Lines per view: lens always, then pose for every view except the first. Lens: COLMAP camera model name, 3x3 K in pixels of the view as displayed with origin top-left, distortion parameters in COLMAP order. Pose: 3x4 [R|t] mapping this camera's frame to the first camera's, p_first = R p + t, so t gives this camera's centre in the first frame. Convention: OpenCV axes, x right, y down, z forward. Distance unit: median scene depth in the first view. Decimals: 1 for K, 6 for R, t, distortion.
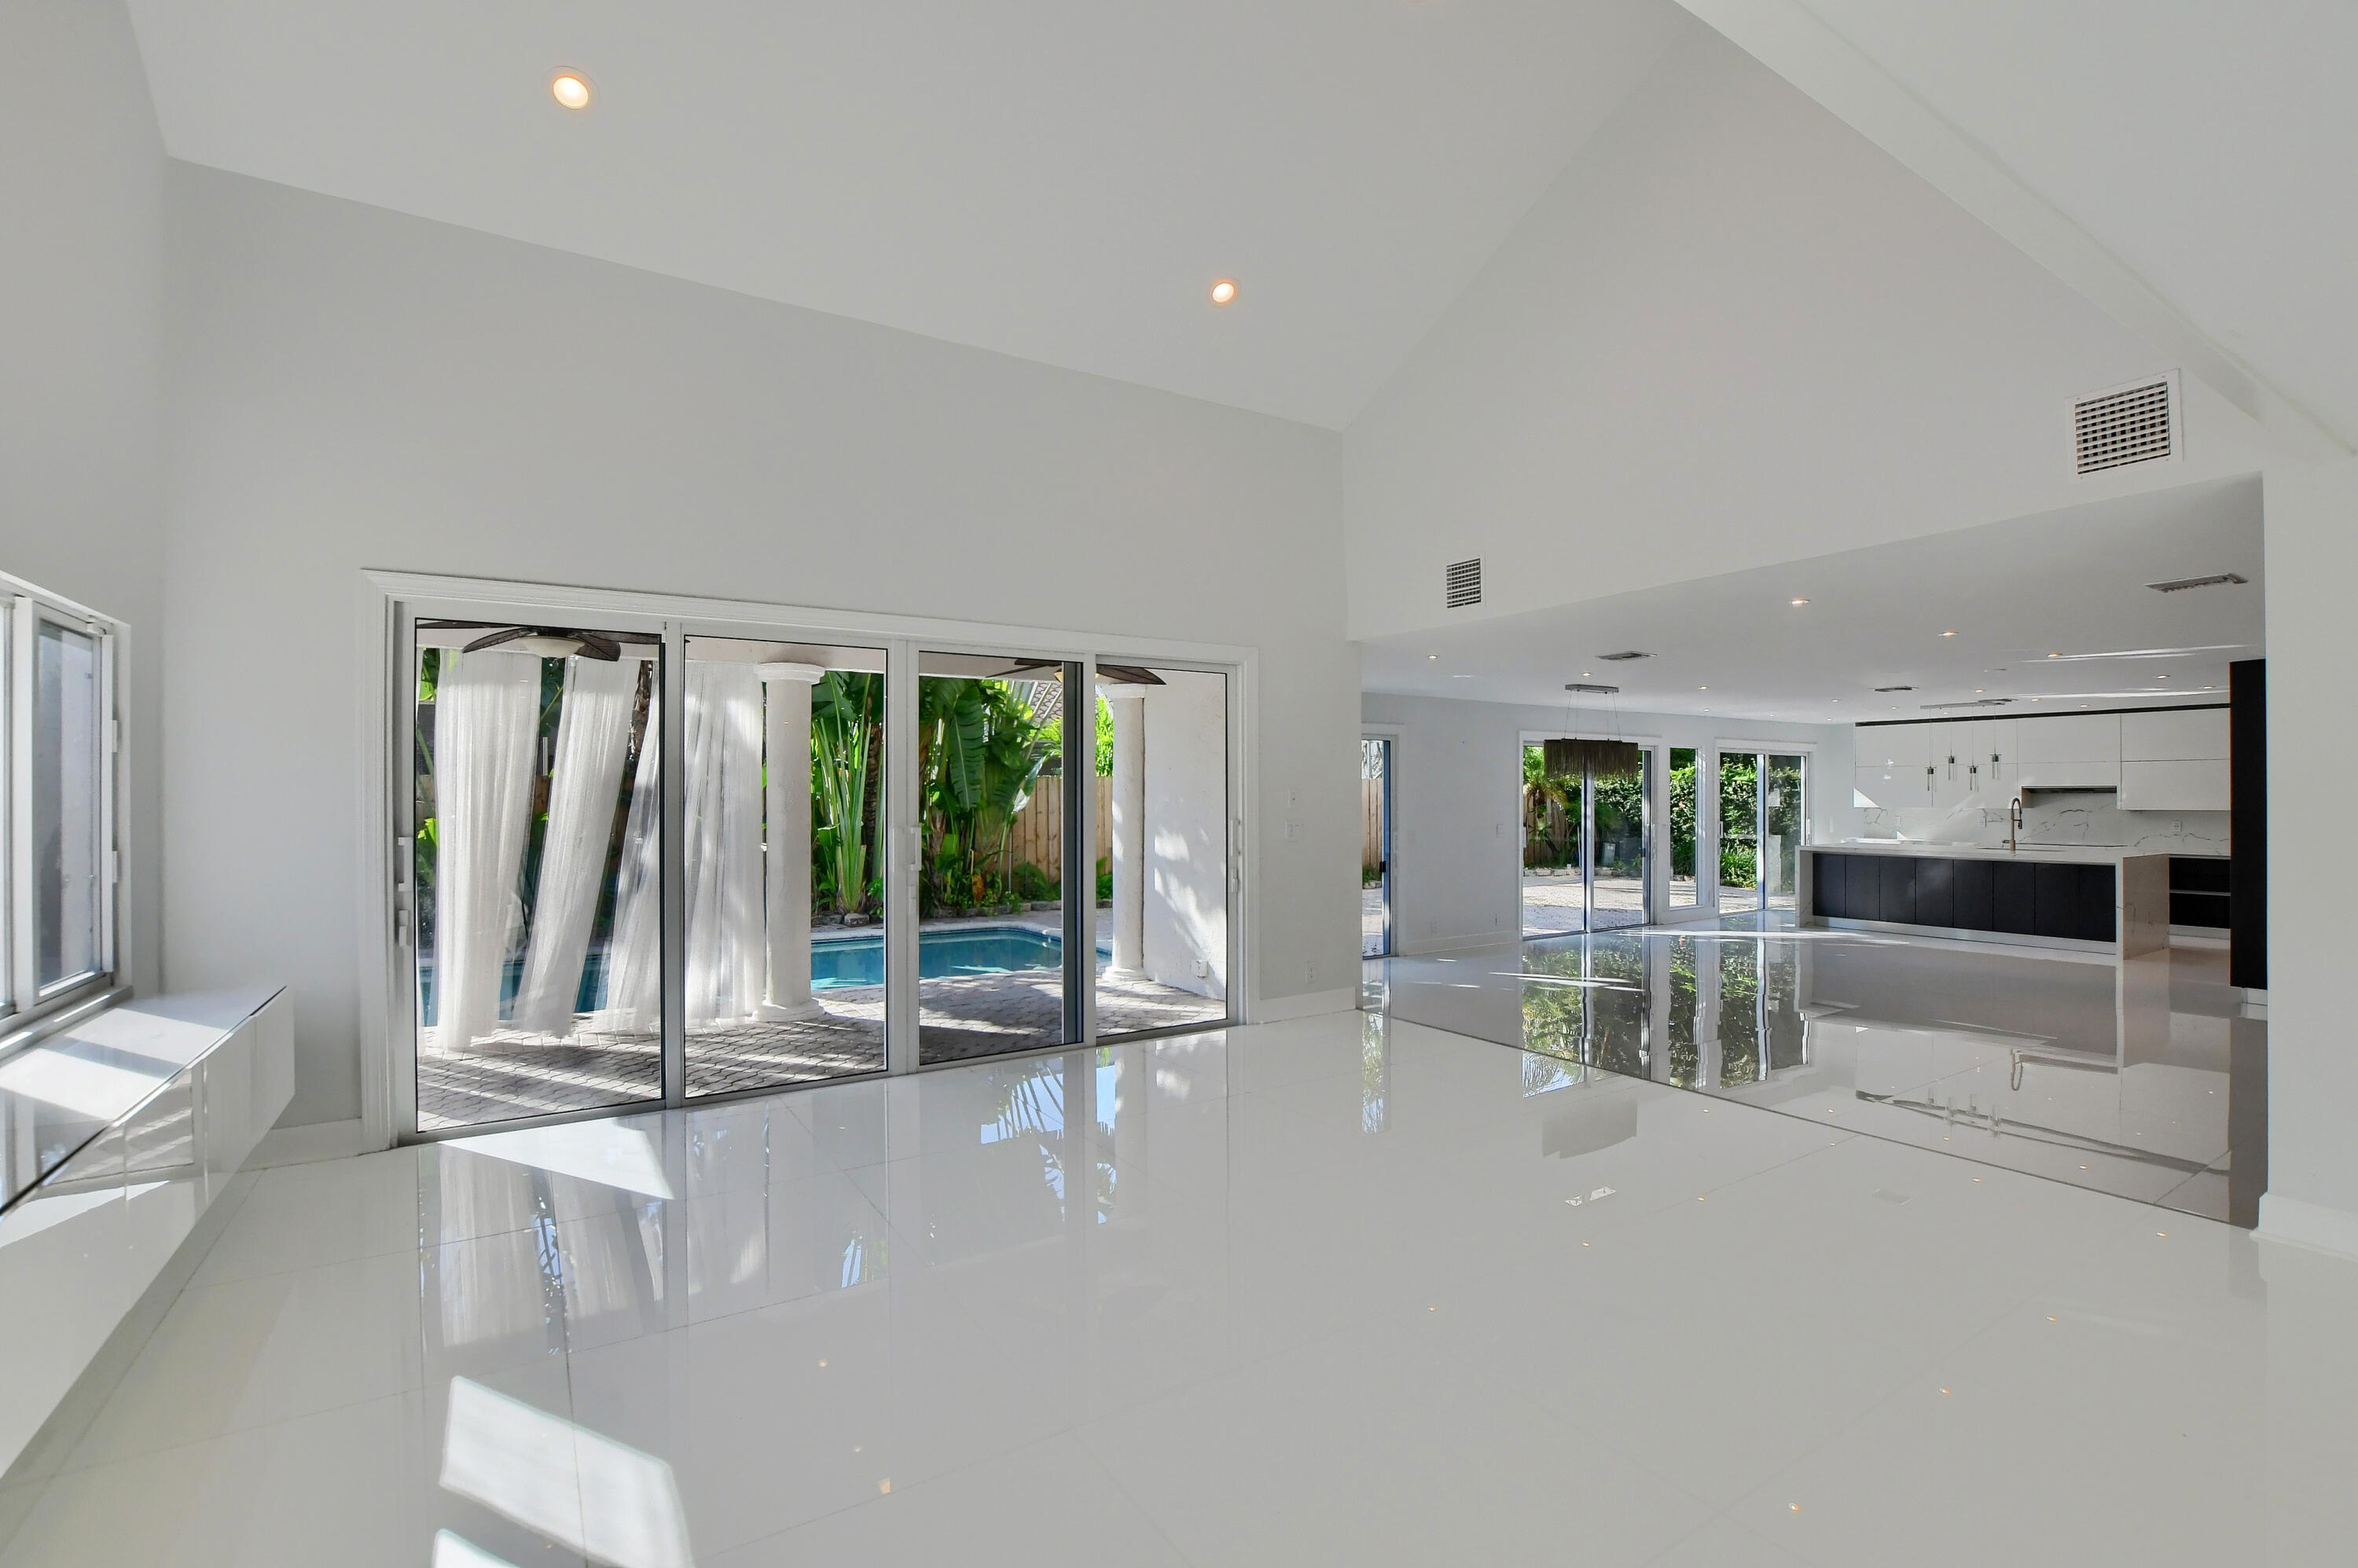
lens RADIAL K [[1046.5, 0, 1179.9], [0, 1046.5, 783.4], [0, 0, 1]] dist [-0.028543, 0.003015]
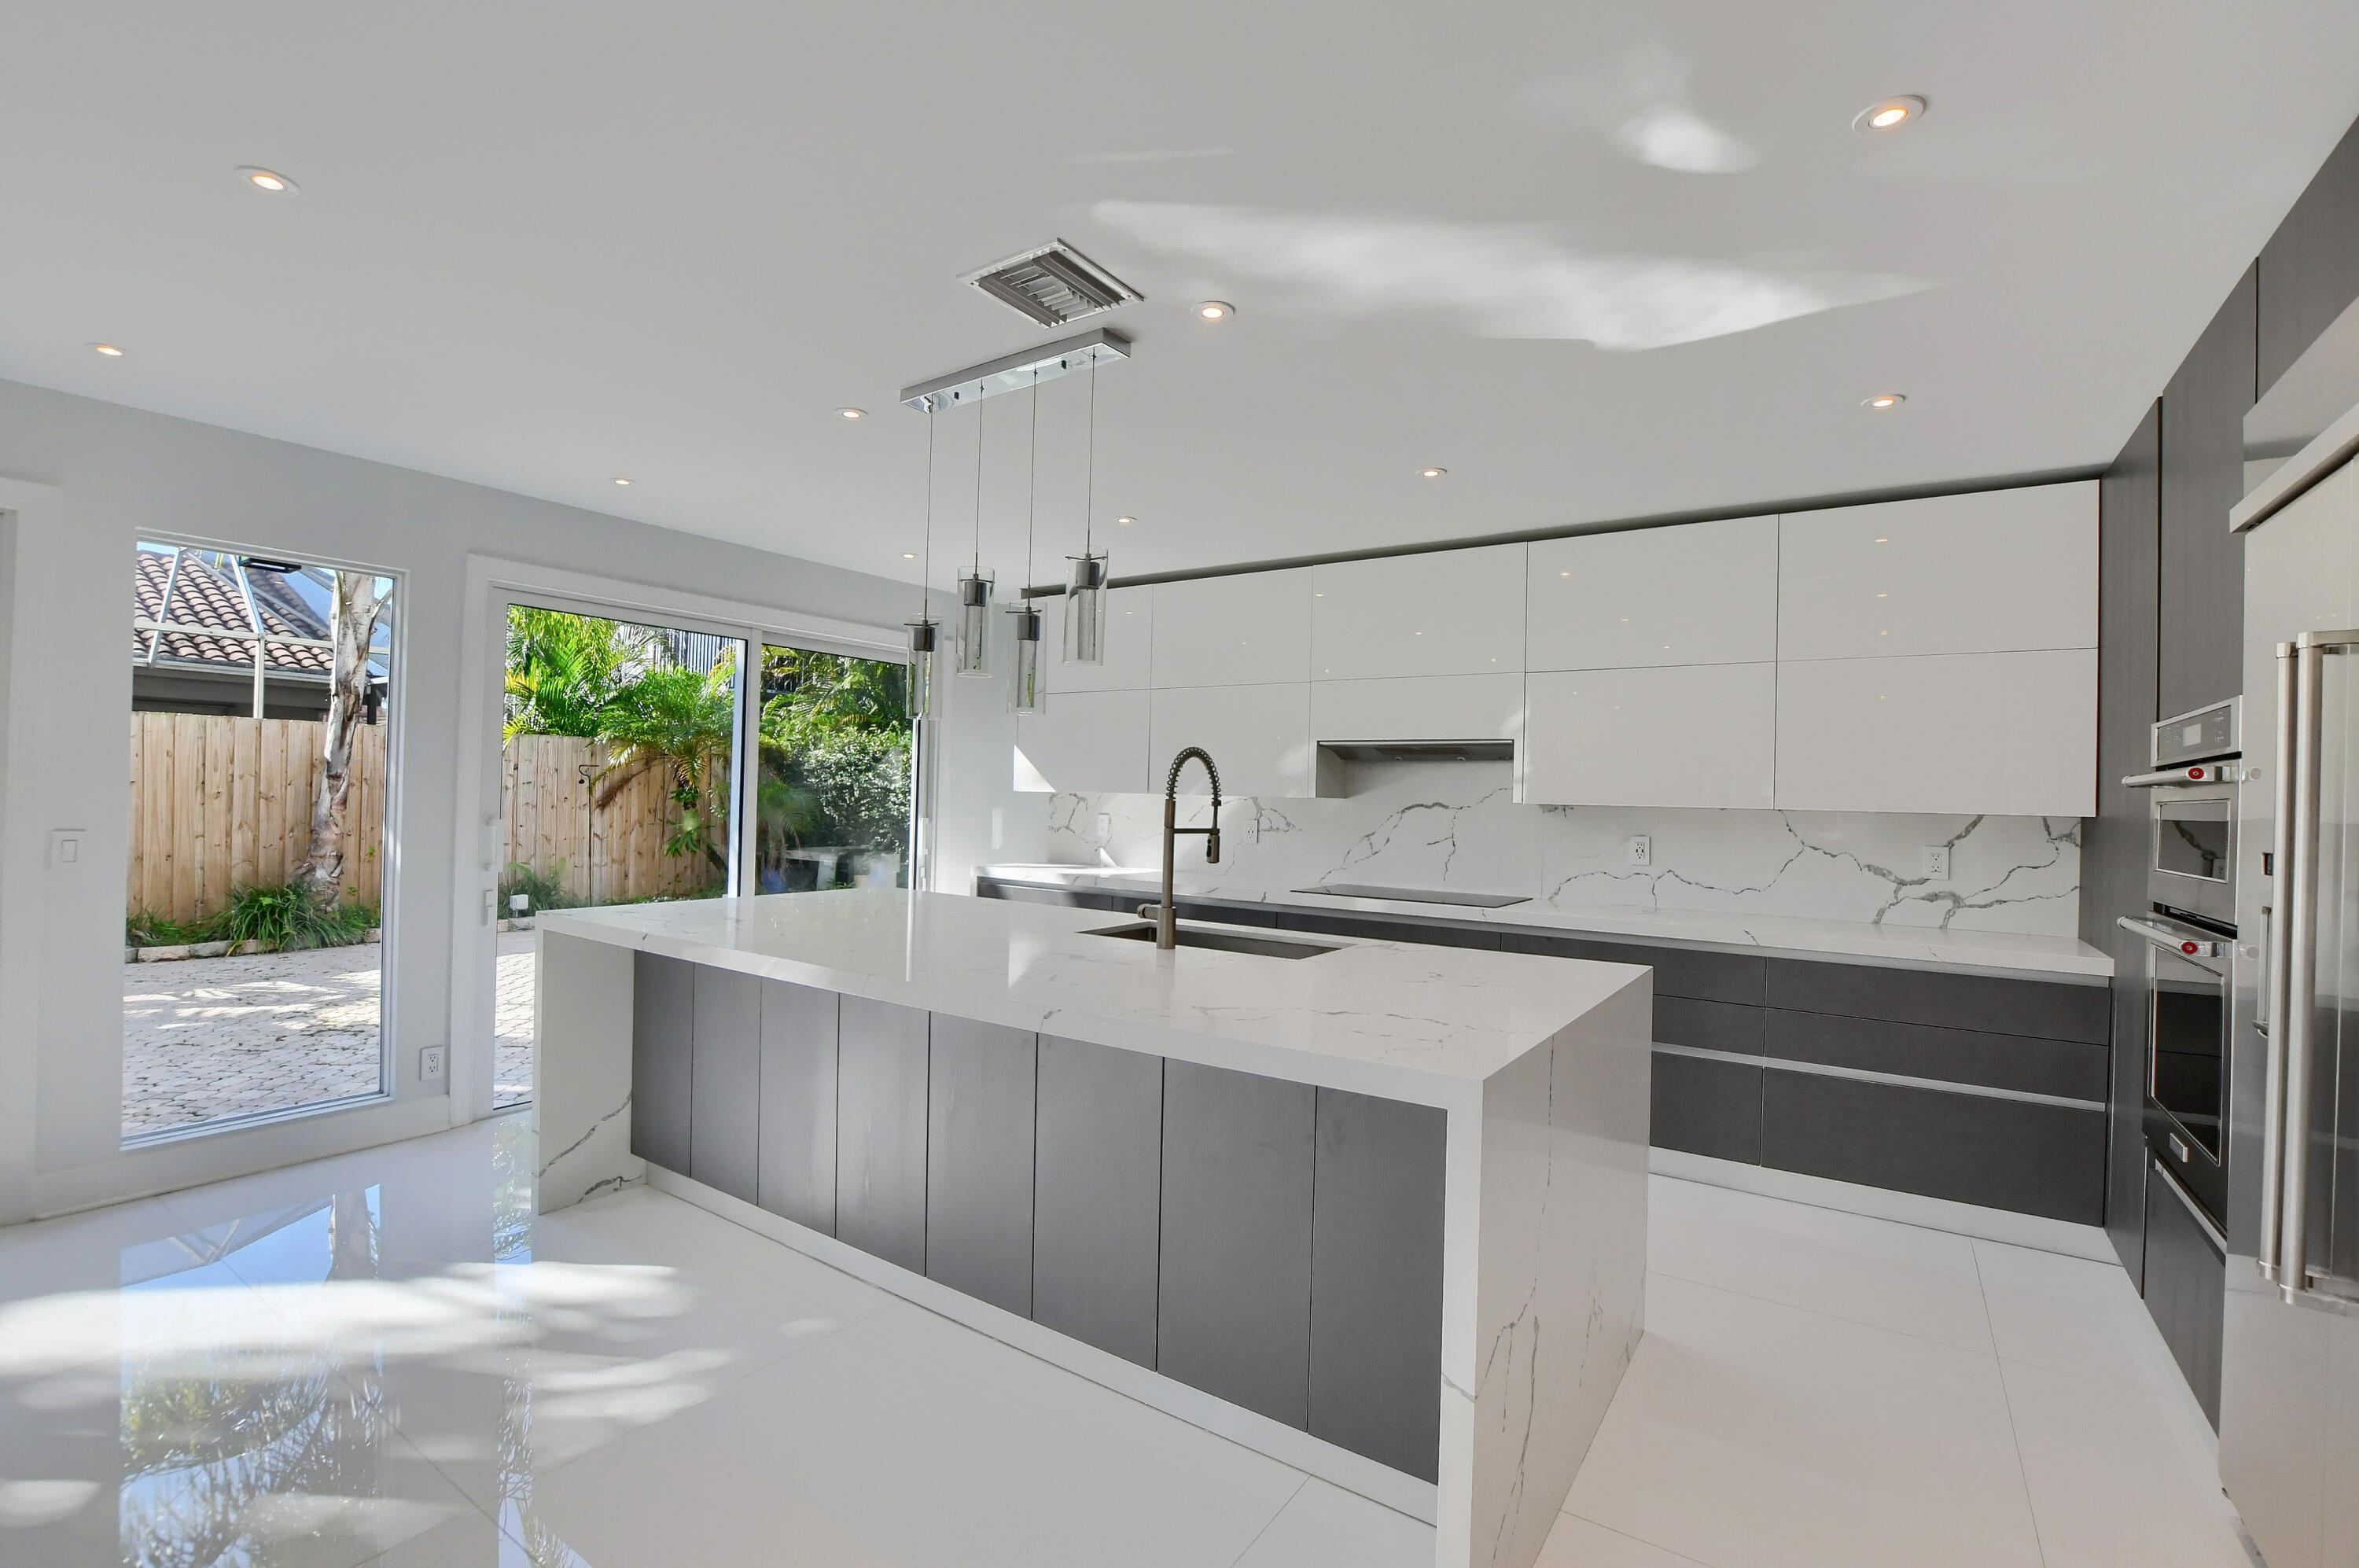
lens RADIAL K [[1047.0, 0, 1168.4], [0, 1047.0, 780.6], [0, 0, 1]] dist [-0.028543, 0.003015]
pose [[0.921787, 0.028711, 0.386632, 0.643302], [-0.029414, 0.999559, -0.004097, 0.022322], [-0.386579, -0.007596, 0.922225, 0.687778]]
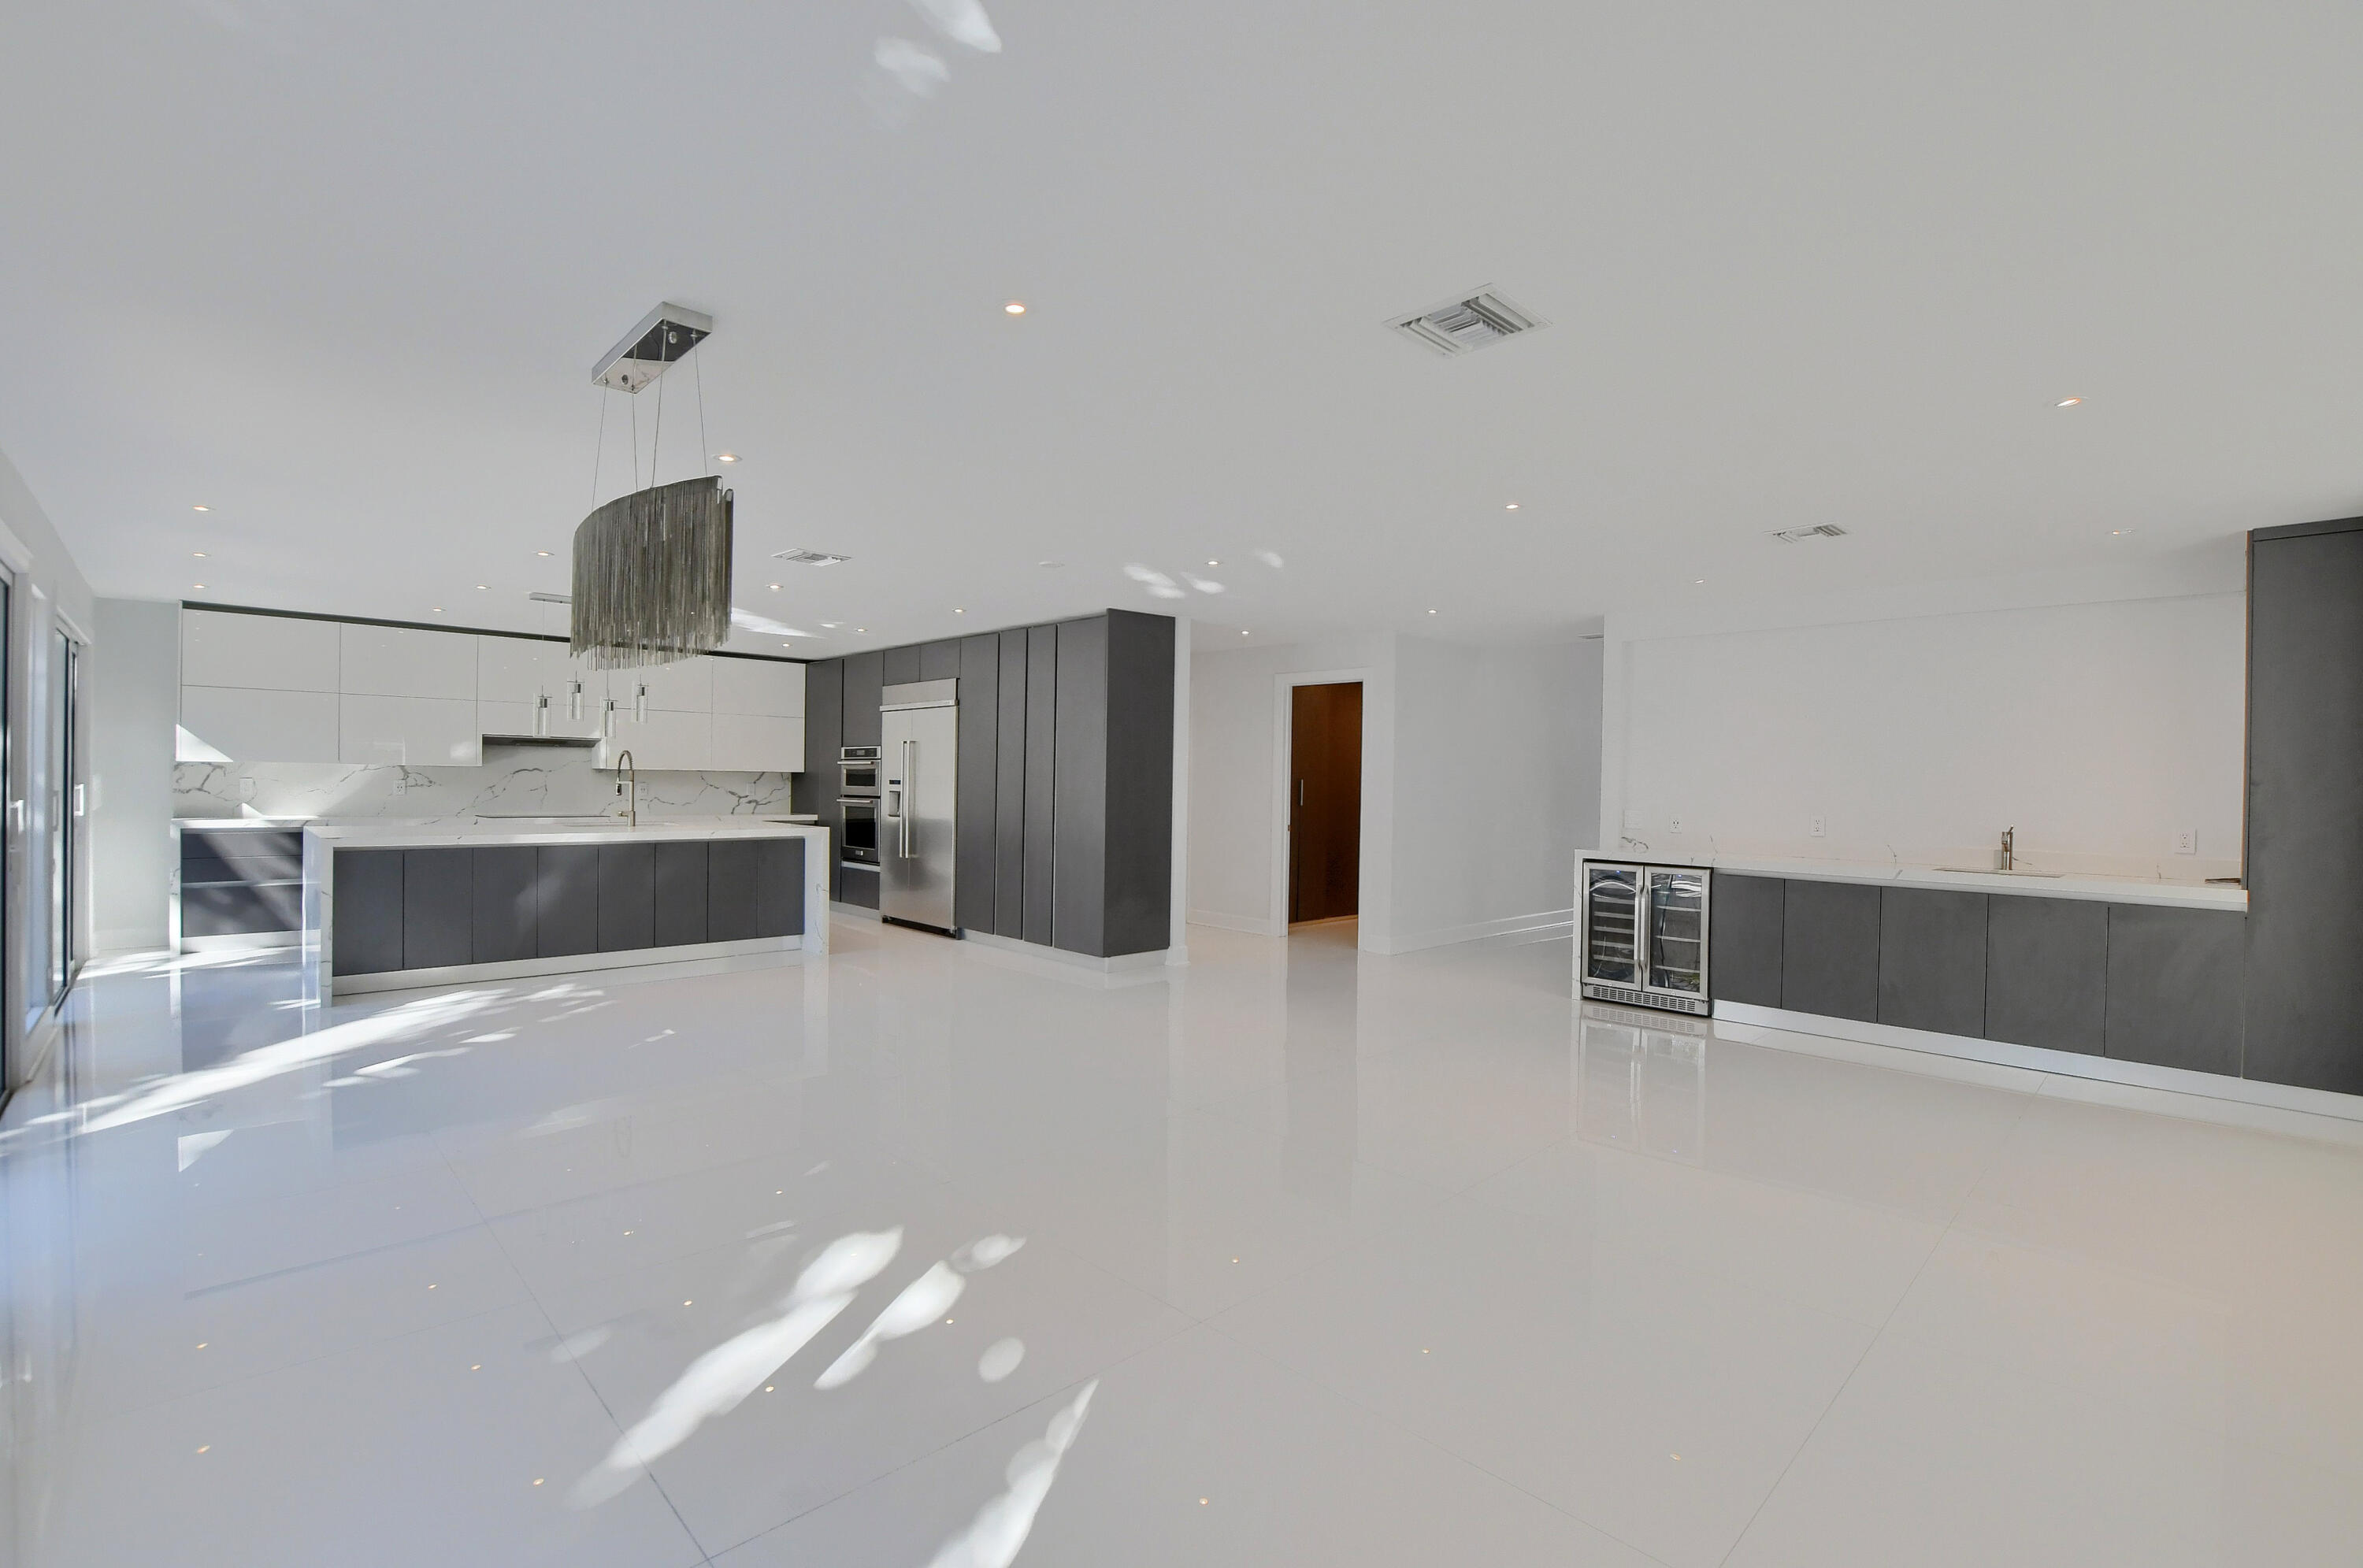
lens RADIAL K [[1048.7, 0, 1183.4], [0, 1048.7, 783.6], [0, 0, 1]] dist [-0.028543, 0.003015]
pose [[-0.190771, -0.005713, 0.981618, 0.042344], [-0.027558, 0.999620, 0.000462, 0.023943], [-0.981248, -0.026964, -0.190856, 0.697797]]
